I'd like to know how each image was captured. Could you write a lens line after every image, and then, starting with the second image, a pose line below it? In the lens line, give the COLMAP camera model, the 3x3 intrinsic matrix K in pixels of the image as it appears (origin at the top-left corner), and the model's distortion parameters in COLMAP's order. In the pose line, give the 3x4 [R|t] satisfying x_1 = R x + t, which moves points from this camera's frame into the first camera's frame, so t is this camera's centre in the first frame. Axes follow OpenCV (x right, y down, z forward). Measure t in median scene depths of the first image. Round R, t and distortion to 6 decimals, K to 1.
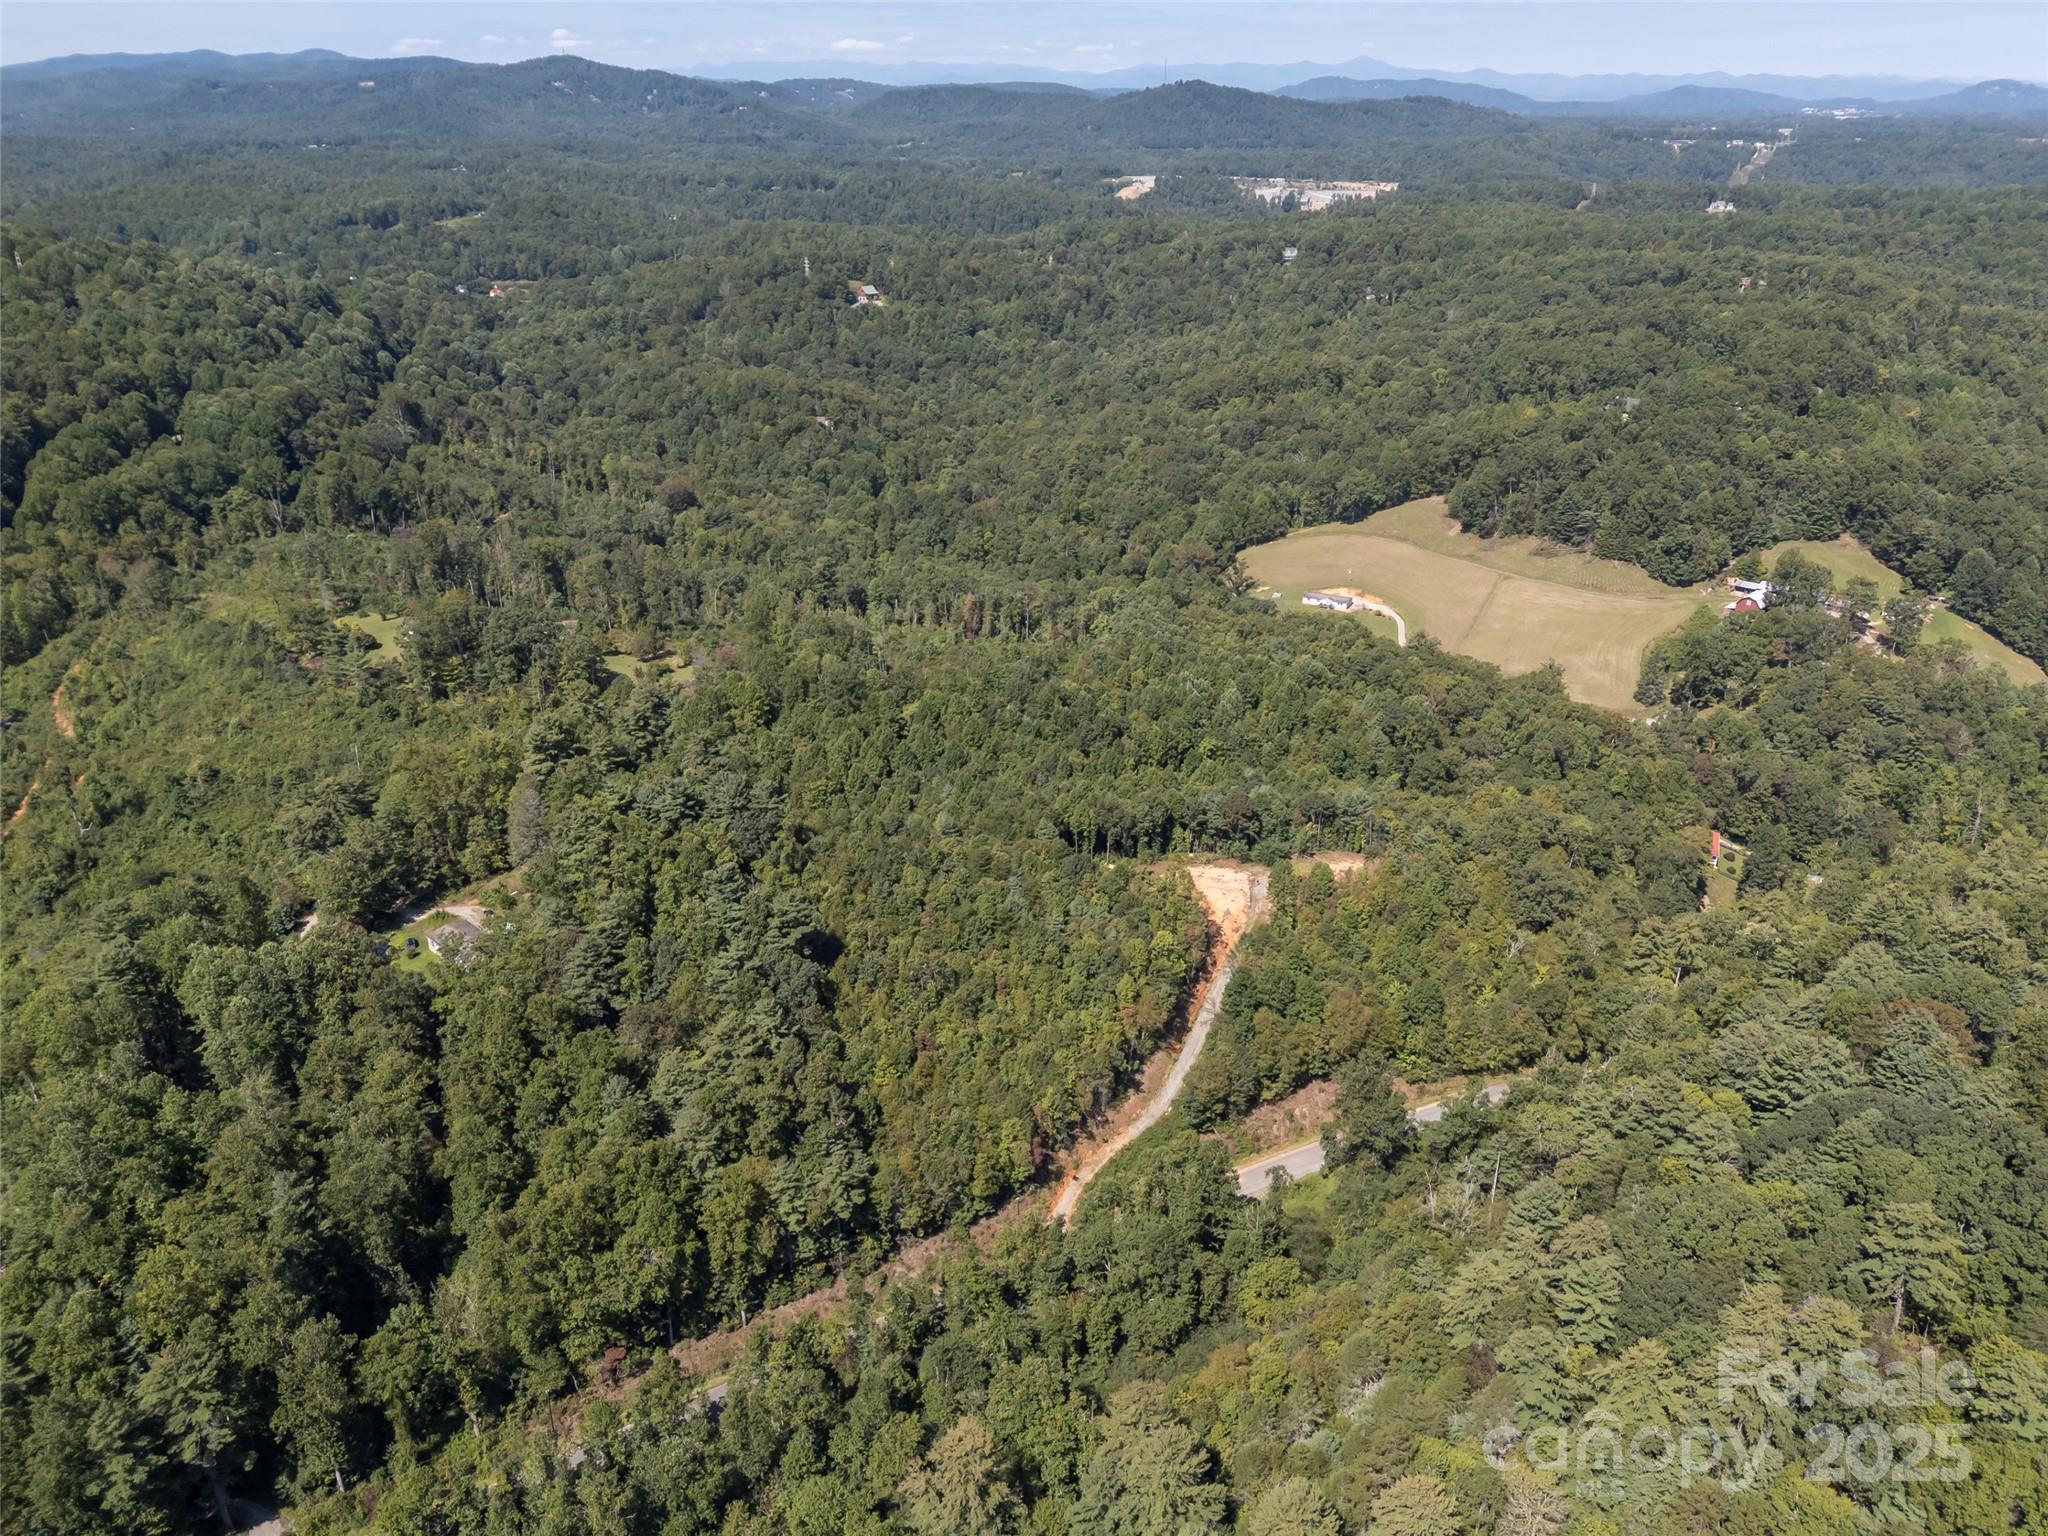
lens RADIAL K [[1493.4, 0, 1010.7], [0, 1493.4, 776.7], [0, 0, 1]] dist [0.098847, -0.069387]
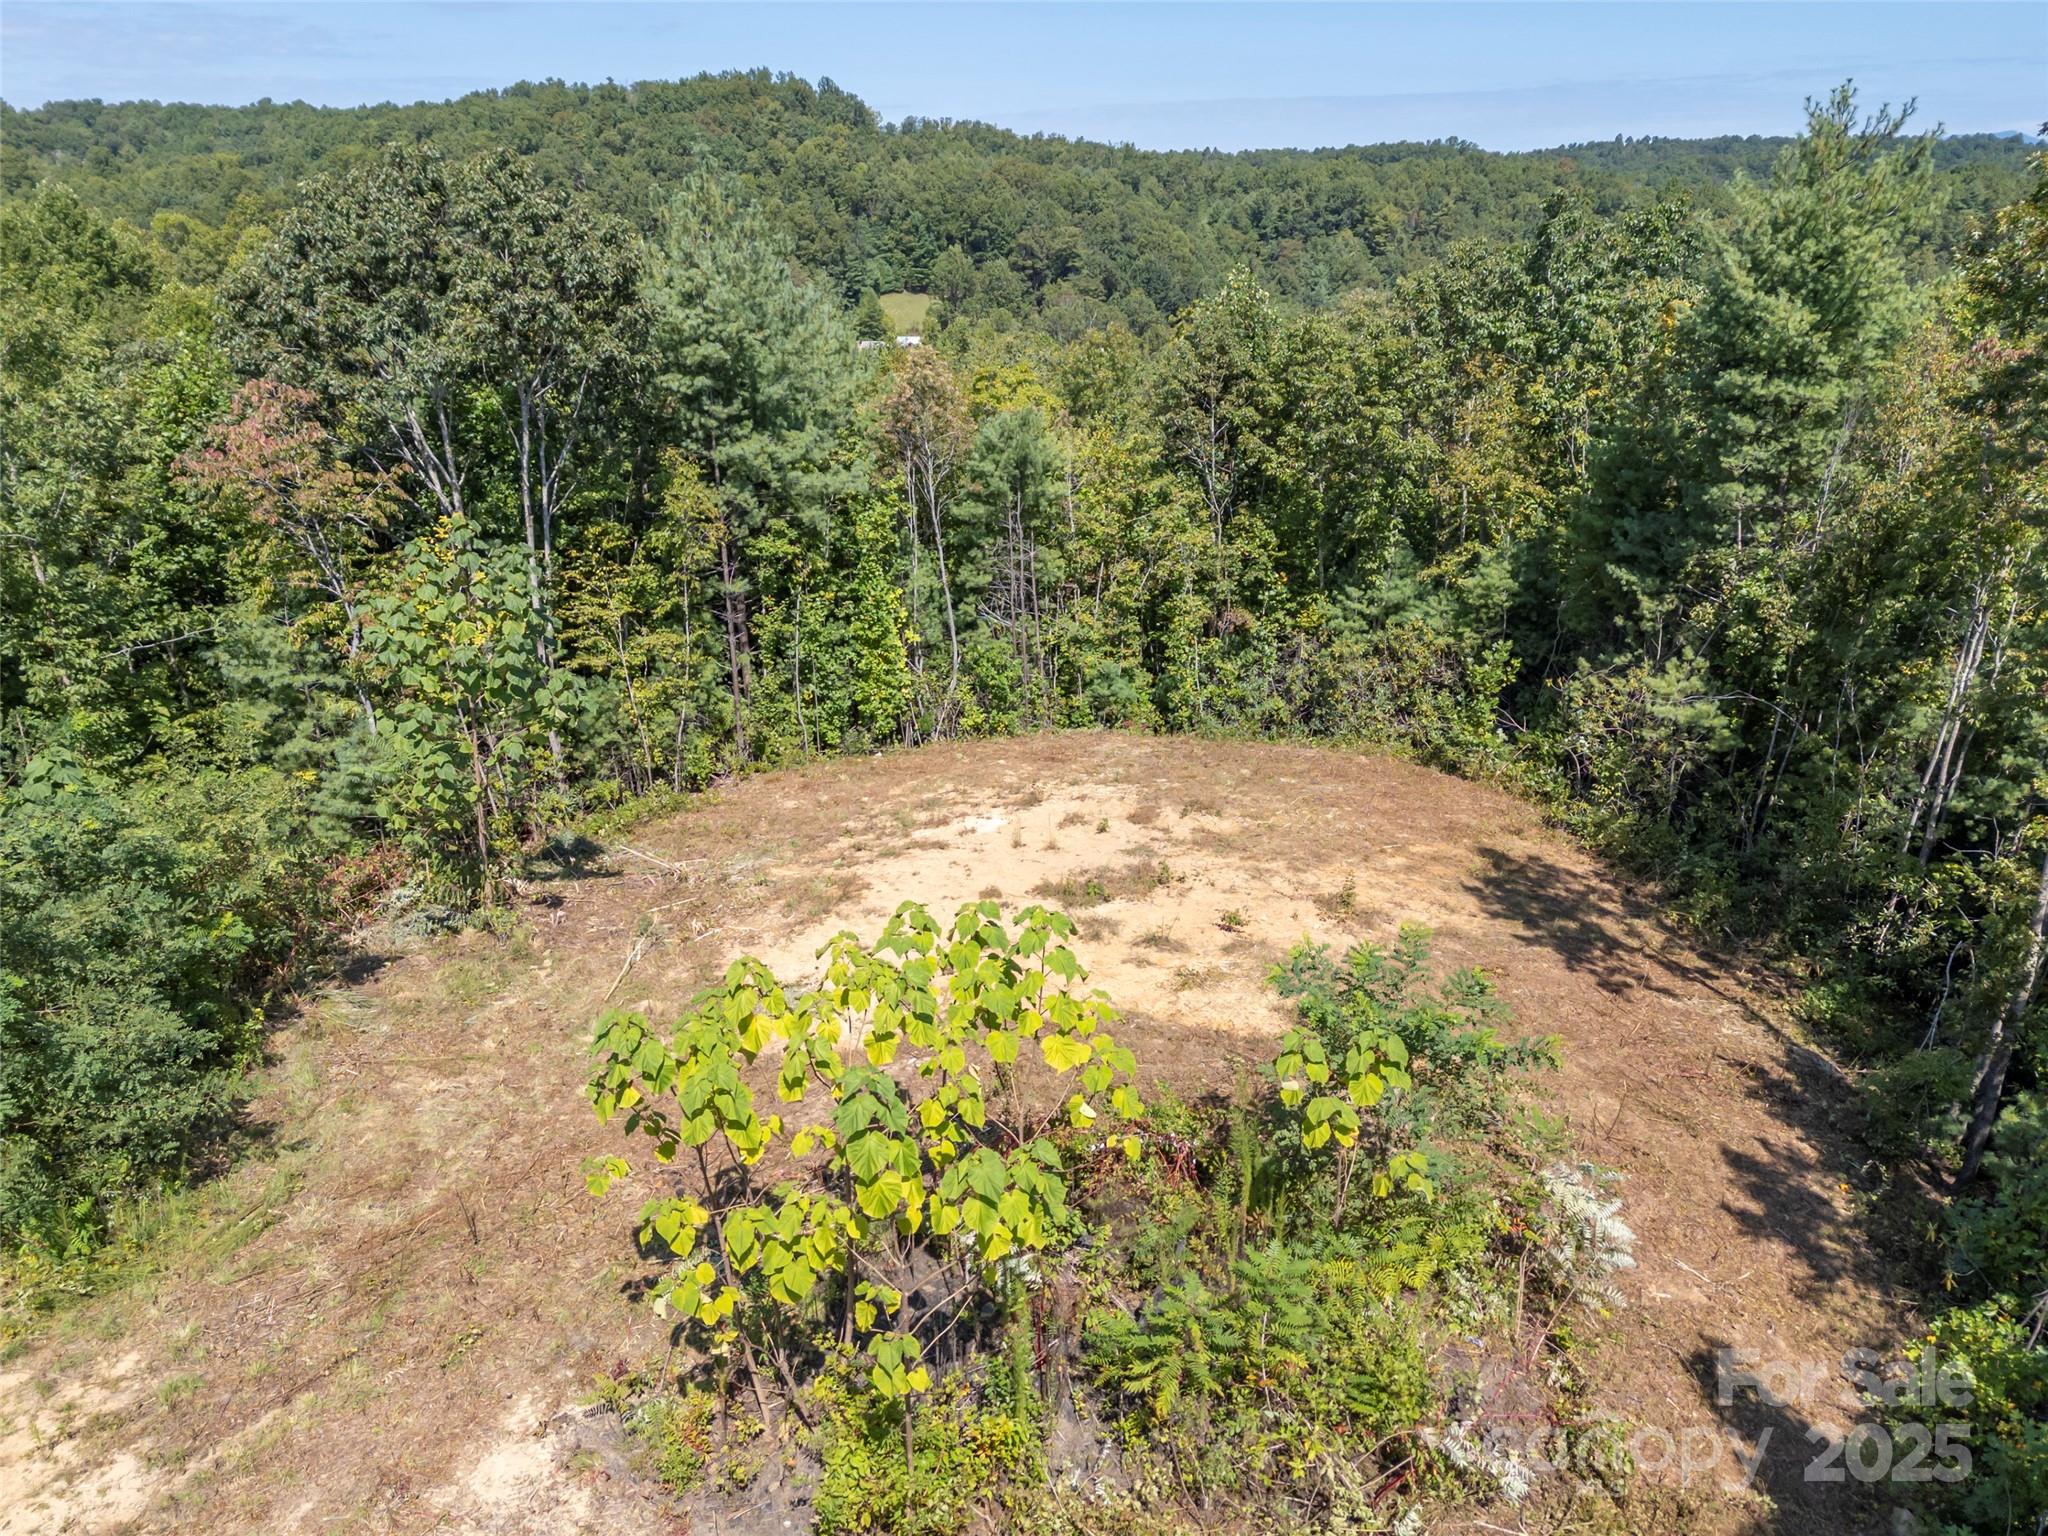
lens RADIAL K [[1493.4, 0, 1026.8], [0, 1493.4, 771.0], [0, 0, 1]] dist [0.098847, -0.069387]
pose [[0.725893, -0.238199, 0.645245, 0.092098], [0.277187, 0.959875, 0.042516, 0.028565], [-0.629482, 0.147991, 0.762792, 0.514579]]
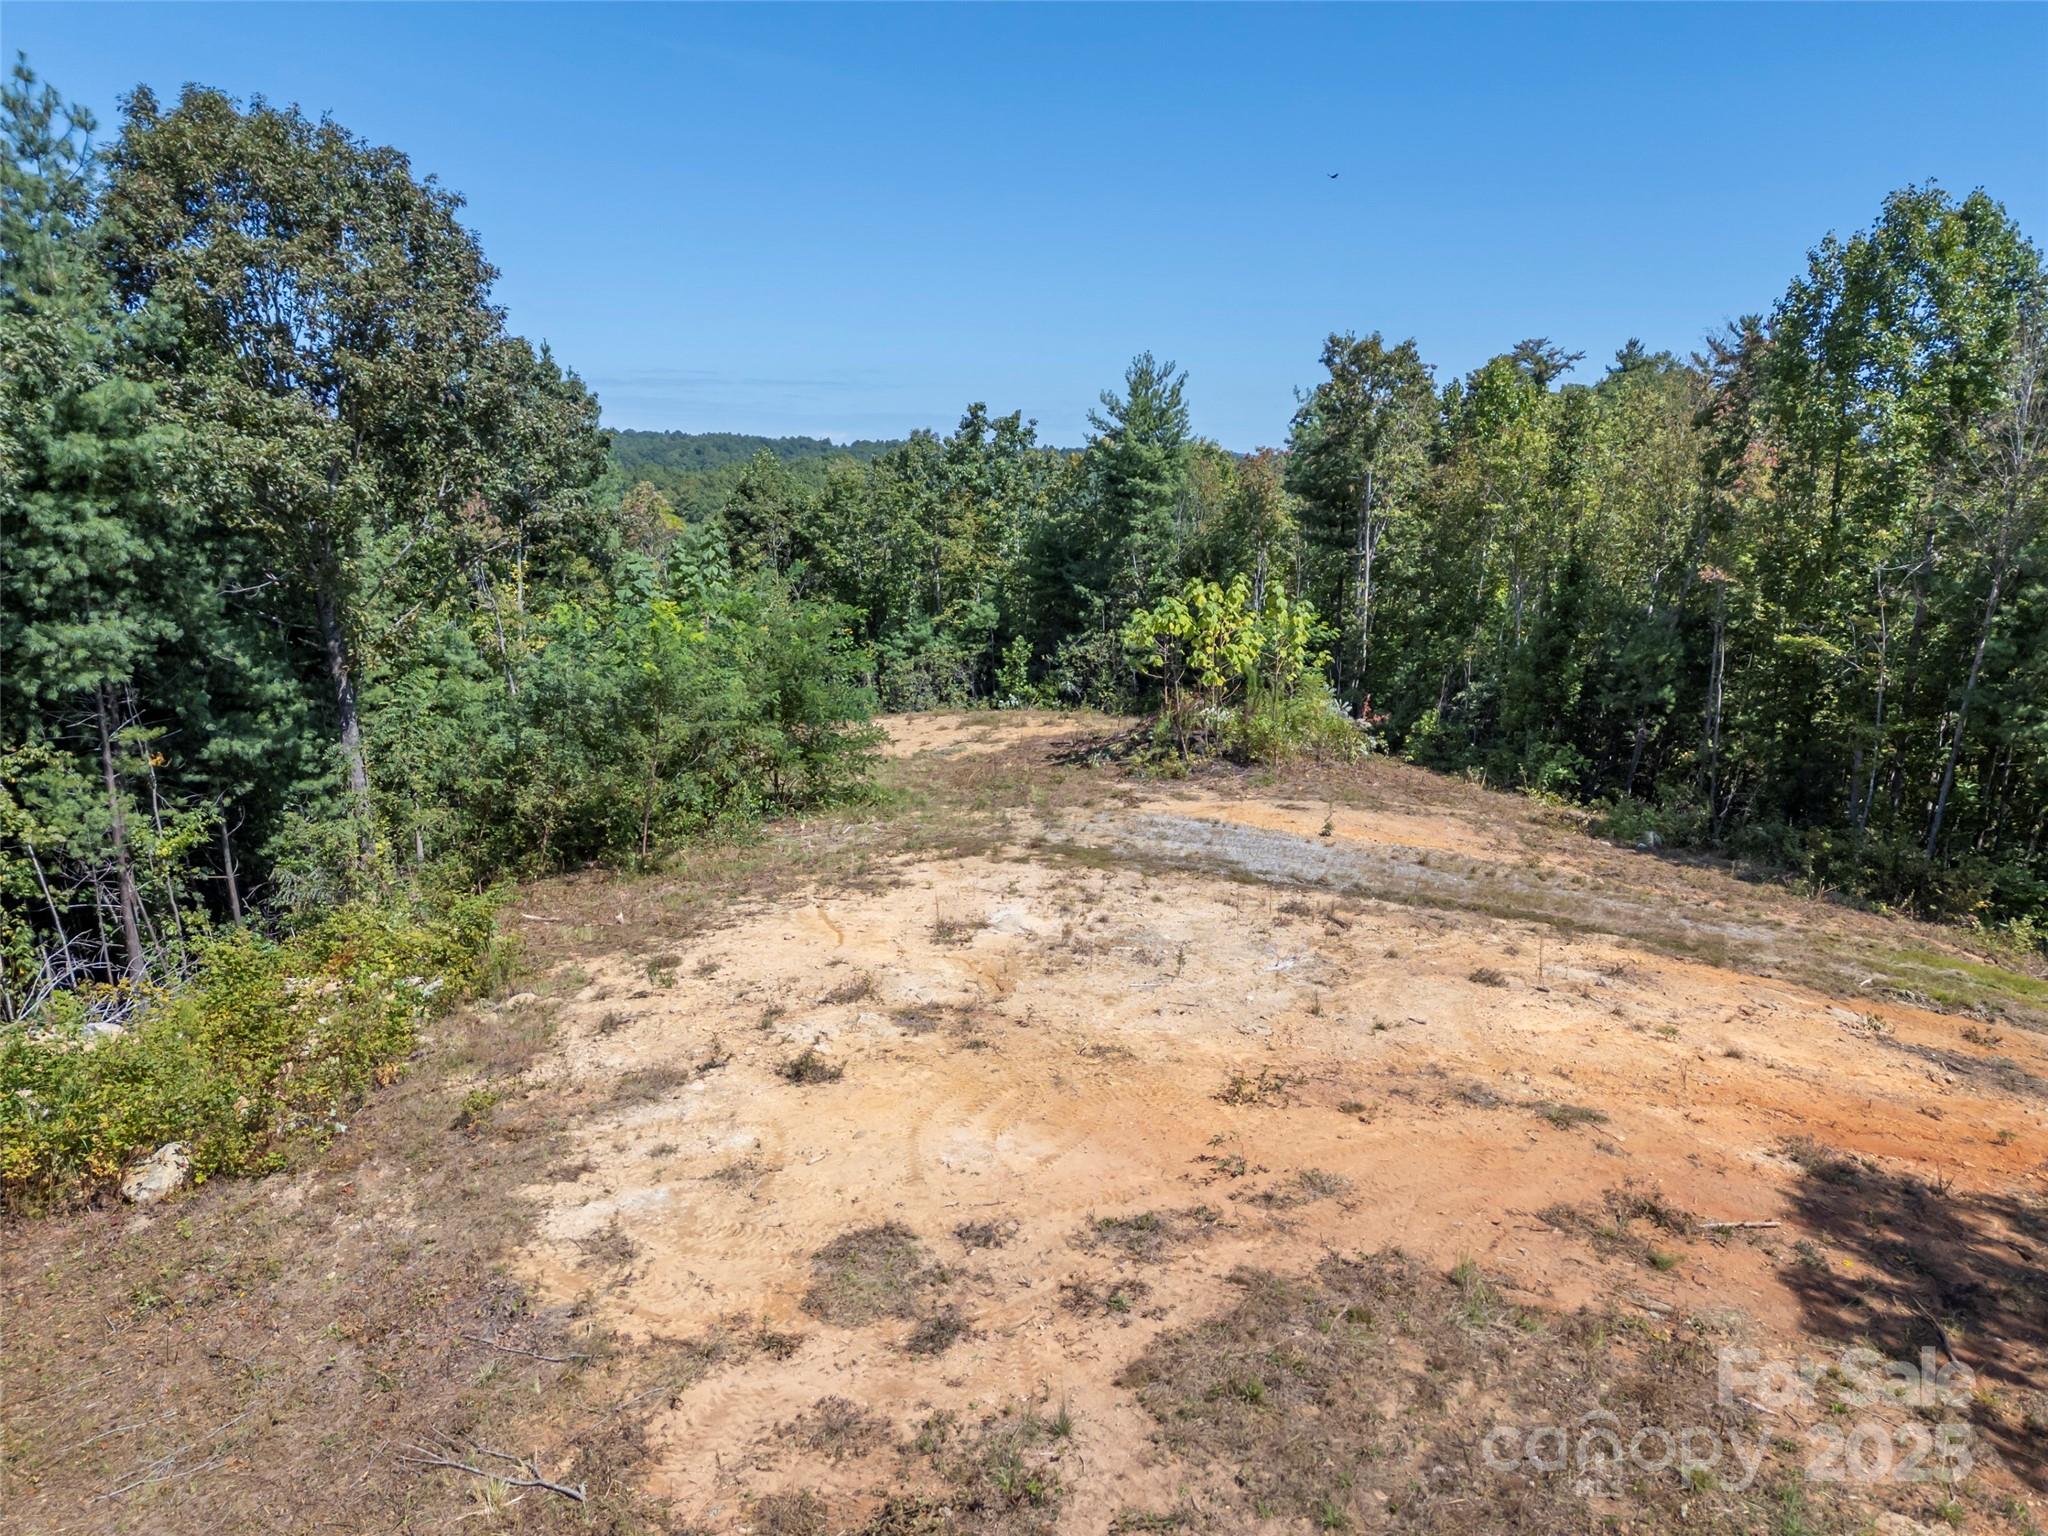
lens RADIAL K [[1493.4, 0, 1022.8], [0, 1493.4, 764.7], [0, 0, 1]] dist [0.098847, -0.069387]
pose [[0.146184, -0.174357, 0.973771, 0.039910], [0.396119, 0.912303, 0.103885, 0.028796], [-0.906488, 0.370543, 0.202430, 0.529334]]
